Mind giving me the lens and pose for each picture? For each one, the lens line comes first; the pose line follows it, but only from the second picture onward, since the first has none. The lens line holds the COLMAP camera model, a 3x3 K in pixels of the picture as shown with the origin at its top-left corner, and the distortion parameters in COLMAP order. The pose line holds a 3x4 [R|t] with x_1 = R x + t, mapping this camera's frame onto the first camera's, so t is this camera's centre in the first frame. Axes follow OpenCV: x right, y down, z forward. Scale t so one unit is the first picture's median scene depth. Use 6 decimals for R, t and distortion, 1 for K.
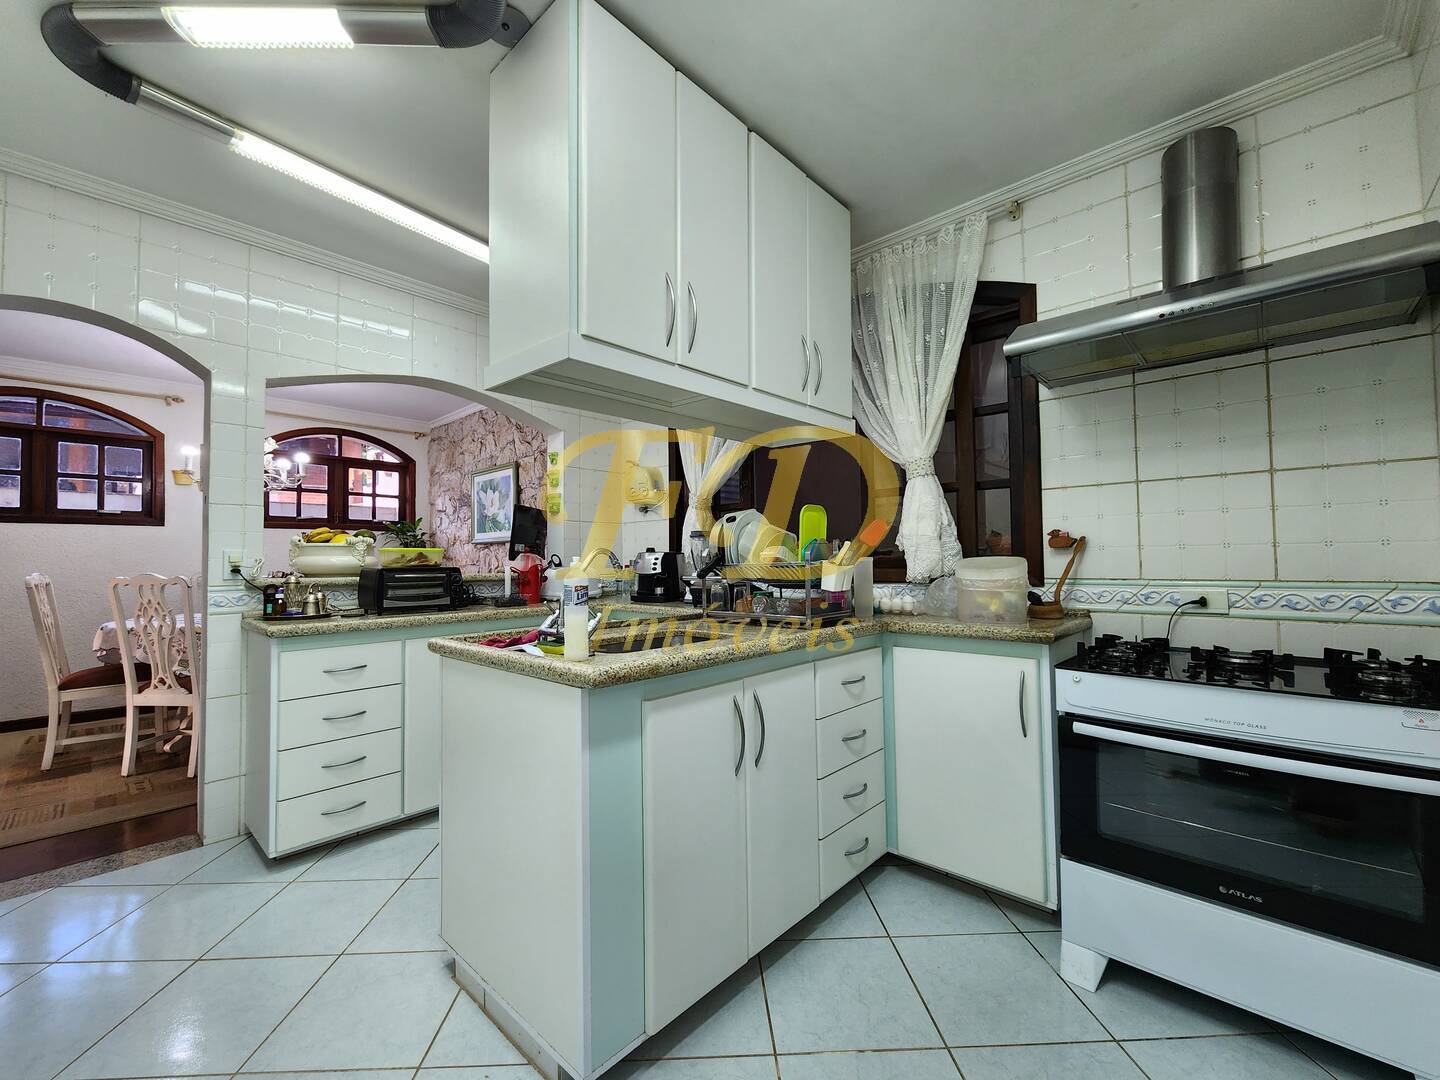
lens RADIAL K [[584.9, 0, 715.4], [0, 584.9, 536.6], [0, 0, 1]] dist [0.012780, -0.004966]
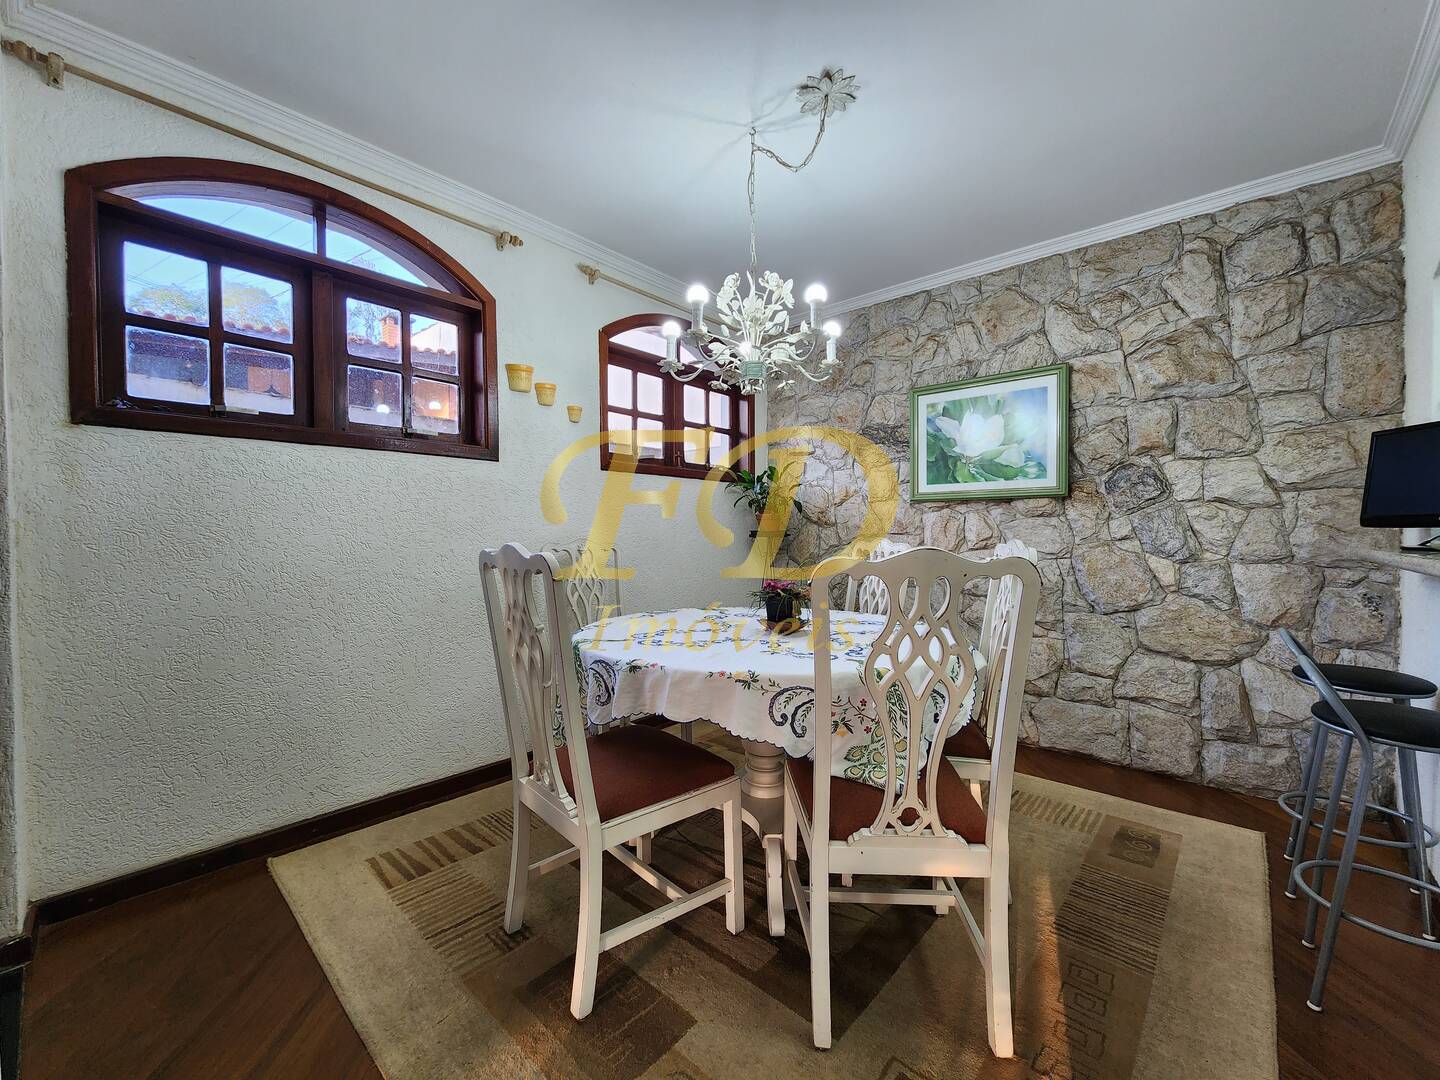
lens RADIAL K [[584.9, 0, 715.4], [0, 584.9, 536.6], [0, 0, 1]] dist [0.012780, -0.004966]
pose [[0.999760, 0.013337, 0.017395, -0.729123], [-0.014234, 0.998520, 0.052487, 0.023594], [-0.016669, -0.052722, 0.998470, 0.412331]]
